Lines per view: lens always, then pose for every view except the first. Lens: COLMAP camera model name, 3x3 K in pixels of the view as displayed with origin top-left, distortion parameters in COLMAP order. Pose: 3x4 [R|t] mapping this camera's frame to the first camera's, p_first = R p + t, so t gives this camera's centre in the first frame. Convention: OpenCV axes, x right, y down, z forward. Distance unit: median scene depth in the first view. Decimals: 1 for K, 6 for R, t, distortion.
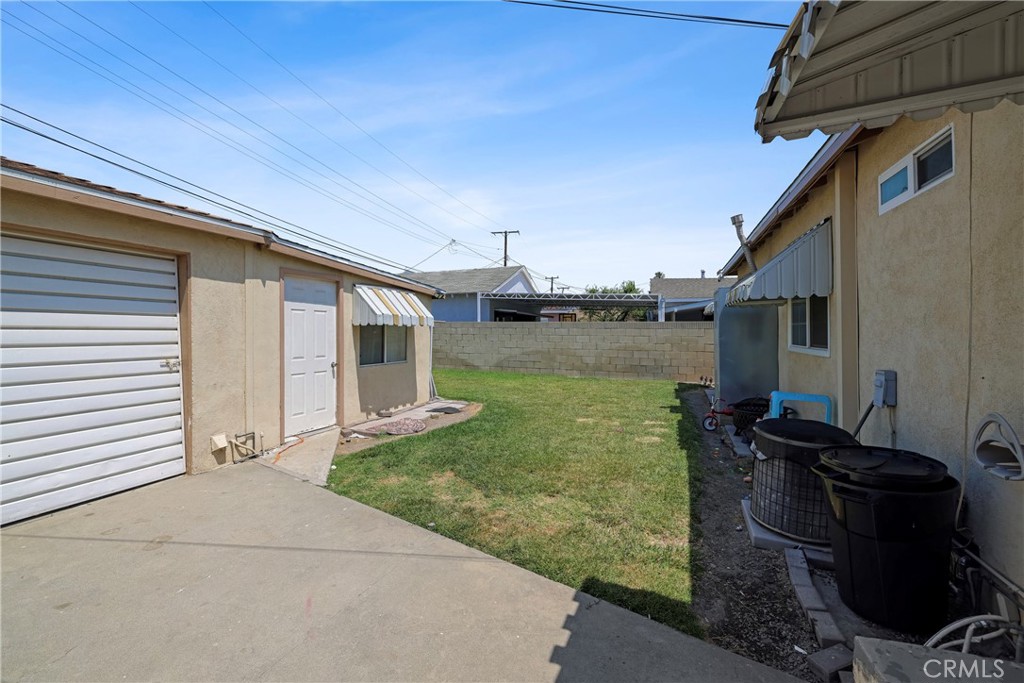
lens RADIAL K [[429.2, 0, 507.8], [0, 429.2, 334.3], [0, 0, 1]] dist [0.001165, -0.000310]
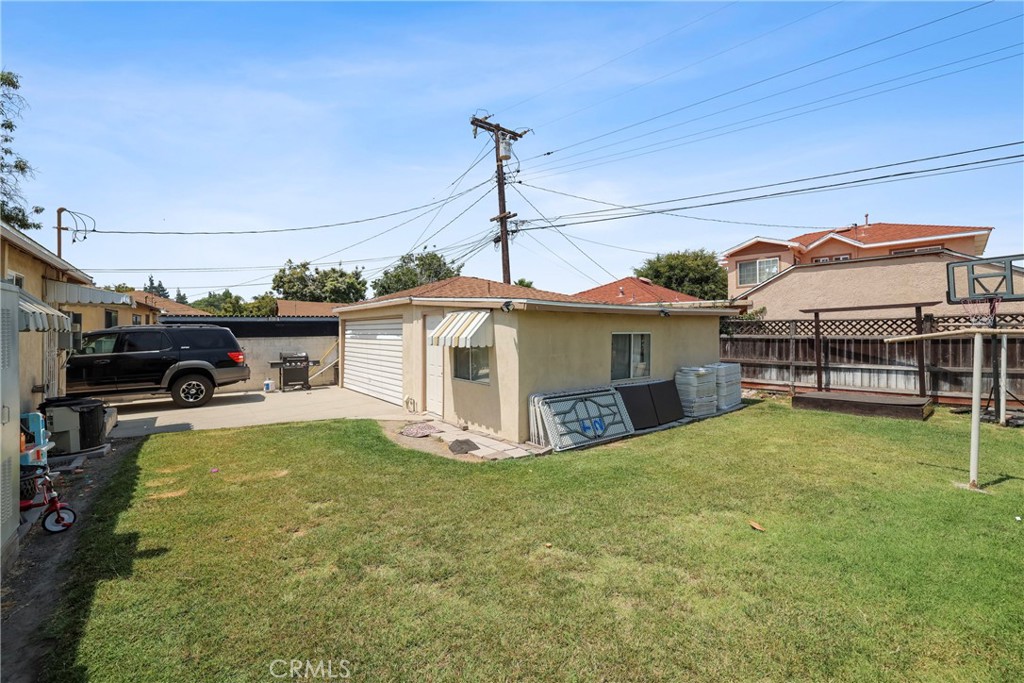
lens RADIAL K [[429.2, 0, 510.5], [0, 429.2, 336.6], [0, 0, 1]] dist [0.001165, -0.000310]
pose [[-0.515598, 0.004437, -0.856819, 0.941935], [-0.004410, 0.999960, 0.007832, -0.082976], [0.856819, 0.007817, -0.515558, 2.637392]]
